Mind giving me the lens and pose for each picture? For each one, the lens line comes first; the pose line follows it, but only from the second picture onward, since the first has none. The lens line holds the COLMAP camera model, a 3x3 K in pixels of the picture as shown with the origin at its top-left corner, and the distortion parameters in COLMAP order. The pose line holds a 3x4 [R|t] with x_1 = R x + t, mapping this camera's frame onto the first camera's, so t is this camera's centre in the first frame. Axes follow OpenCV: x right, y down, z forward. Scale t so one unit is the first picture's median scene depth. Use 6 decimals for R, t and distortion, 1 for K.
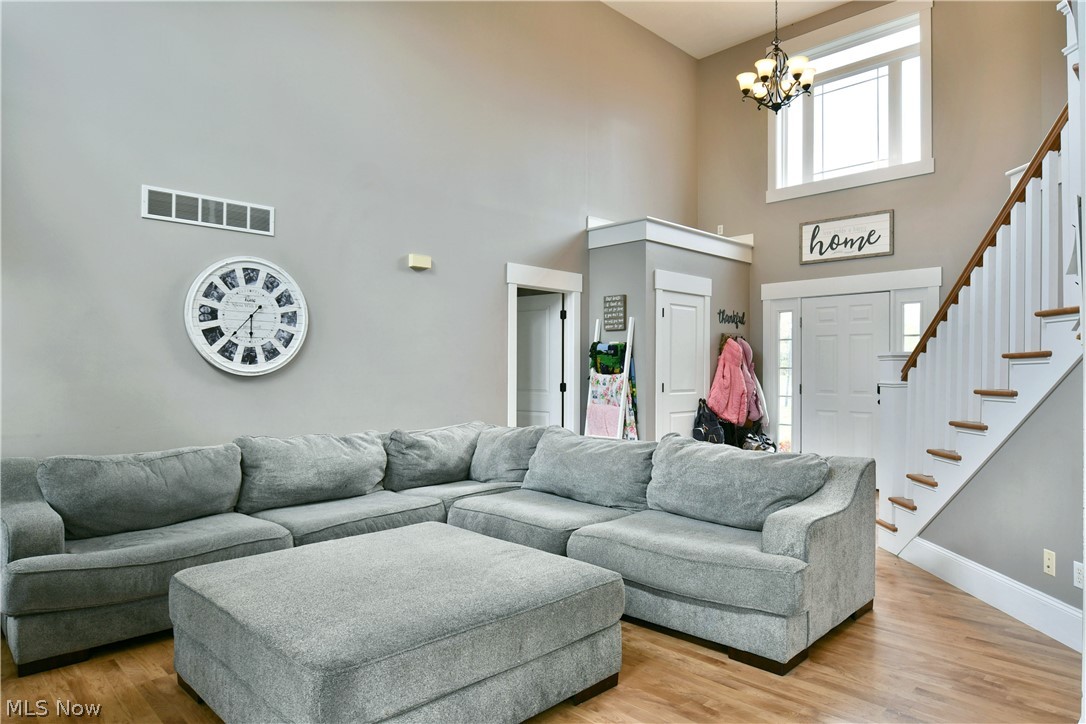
lens RADIAL K [[658.1, 0, 538.7], [0, 658.1, 358.2], [0, 0, 1]] dist [-0.014354, -0.005182]
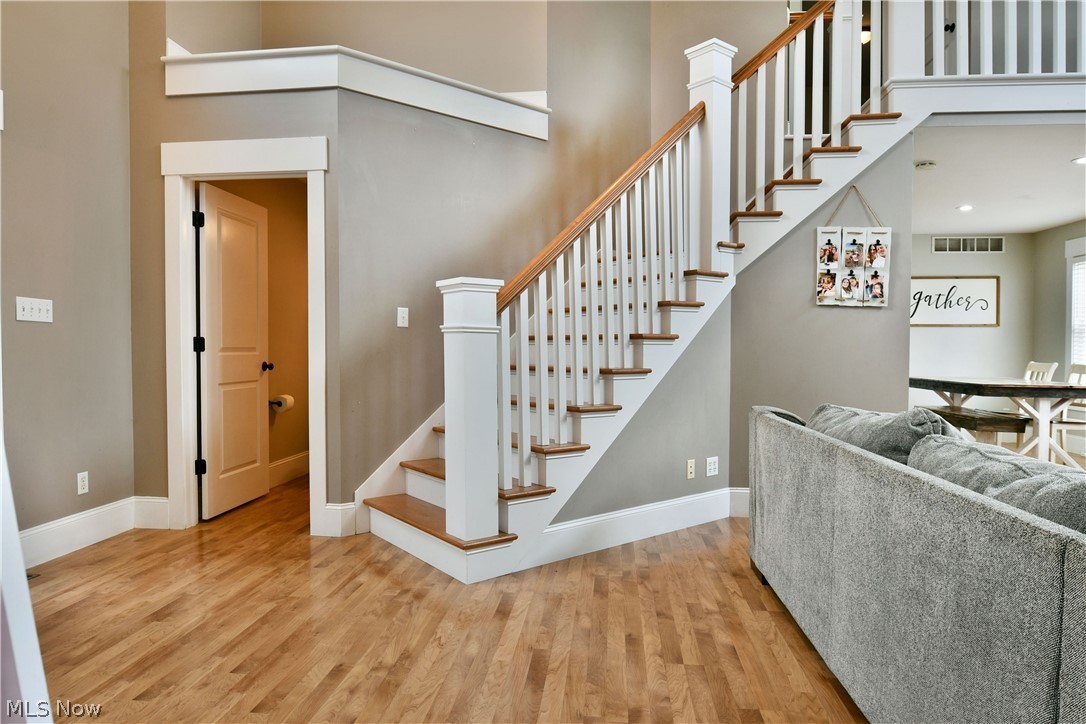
lens RADIAL K [[658.1, 0, 538.7], [0, 658.1, 358.2], [0, 0, 1]] dist [-0.014354, -0.005182]
pose [[-0.623280, -0.020077, 0.781741, -0.013411], [-0.020719, 0.999743, 0.009156, 0.042978], [-0.781724, -0.010490, -0.623536, 0.957057]]
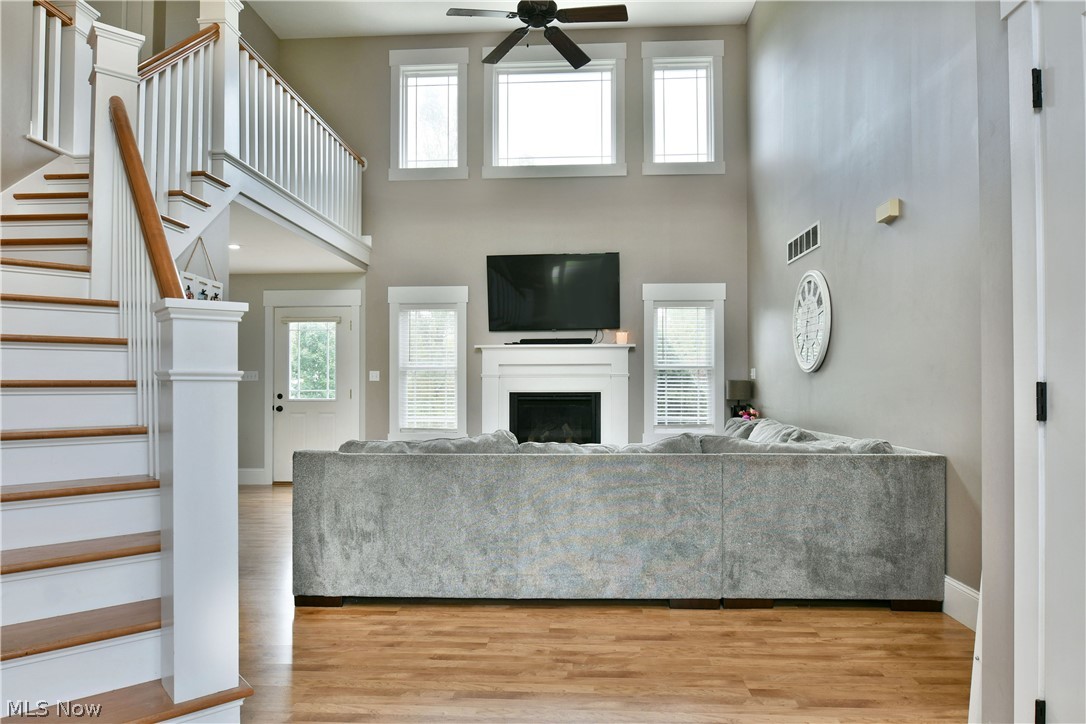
lens RADIAL K [[662.8, 0, 548.4], [0, 662.8, 352.8], [0, 0, 1]] dist [-0.019210, -0.001824]
pose [[-0.739631, -0.032482, -0.672228, 0.468718], [0.013255, 0.997938, -0.062805, 0.038678], [0.672882, -0.055363, -0.737676, 1.045775]]
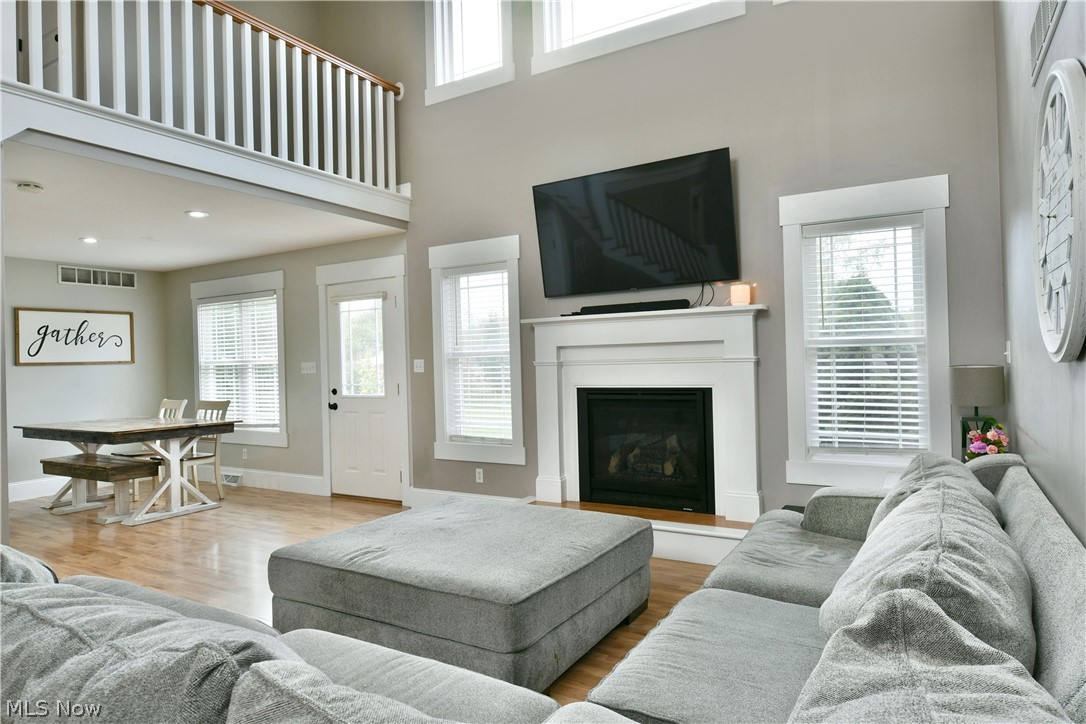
lens RADIAL K [[658.1, 0, 538.7], [0, 658.1, 358.2], [0, 0, 1]] dist [-0.014354, -0.005182]
pose [[-0.968955, 0.023560, -0.246113, -0.019482], [0.028710, 0.999437, -0.017356, 0.012099], [0.245566, -0.023883, -0.969086, 0.878453]]
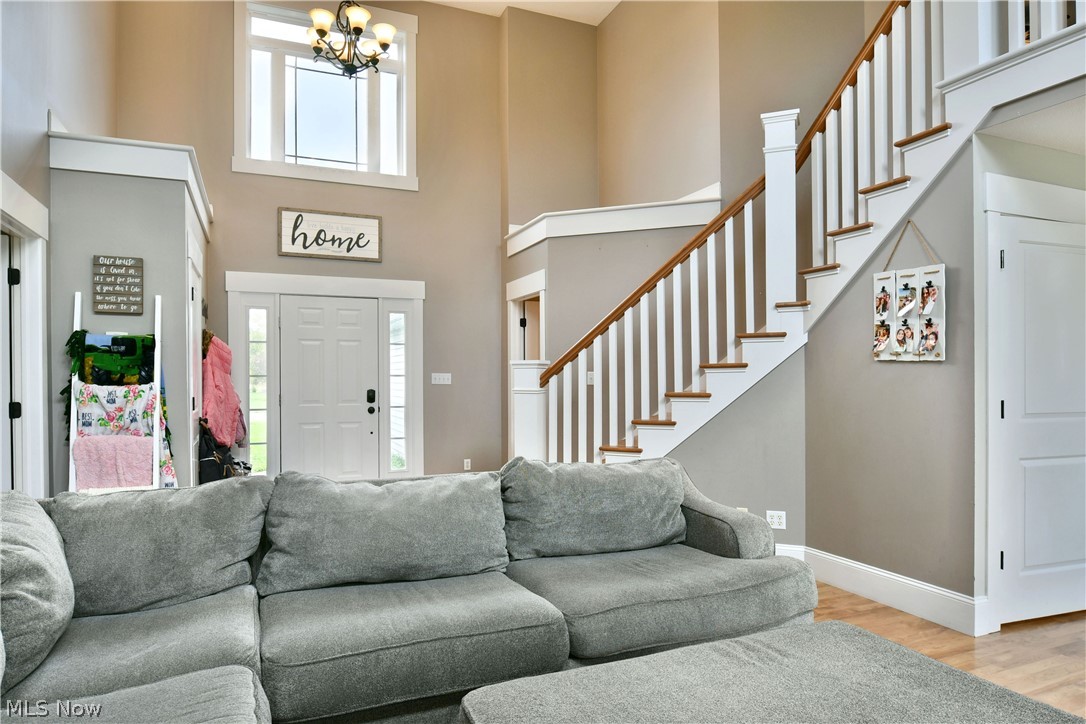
lens RADIAL K [[662.2, 0, 530.4], [0, 662.2, 379.1], [0, 0, 1]] dist [-0.007269, -0.002591]
pose [[0.372917, -0.003352, 0.927859, -0.322830], [-0.014936, 0.999842, 0.009615, 0.007242], [-0.927744, -0.017444, 0.372808, 0.422314]]
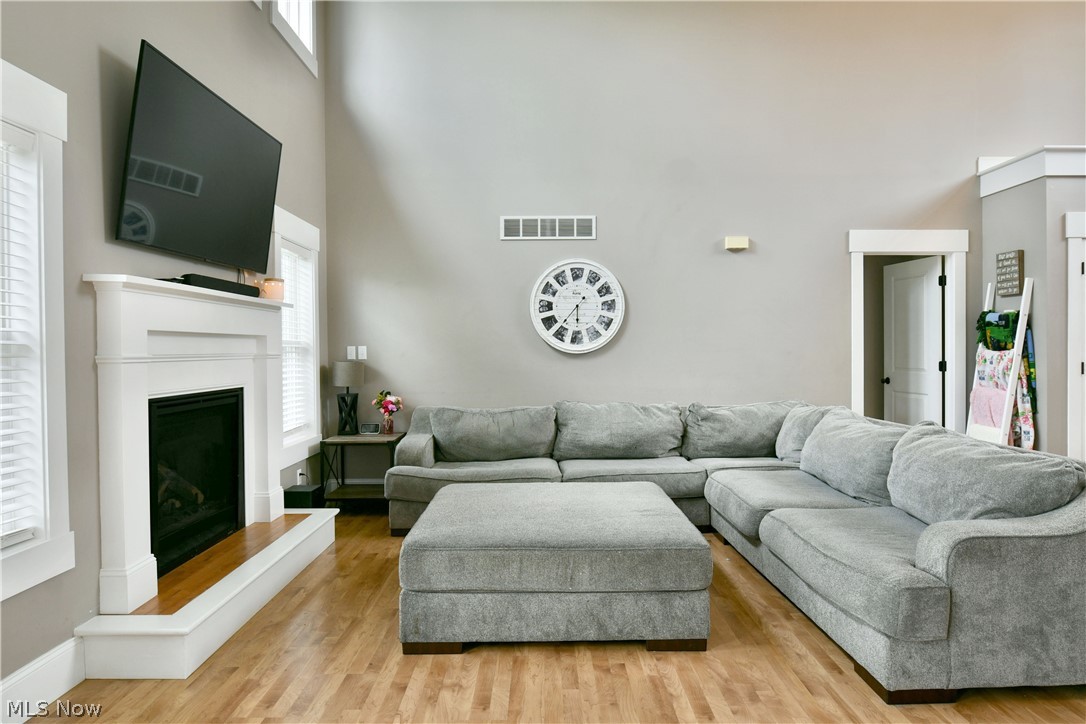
lens RADIAL K [[662.8, 0, 548.4], [0, 662.8, 352.8], [0, 0, 1]] dist [-0.019210, -0.001824]
pose [[0.710699, -0.001733, -0.703494, 0.285349], [0.020956, 0.999605, 0.018707, 0.000303], [0.703184, -0.028037, 0.710455, 0.039556]]
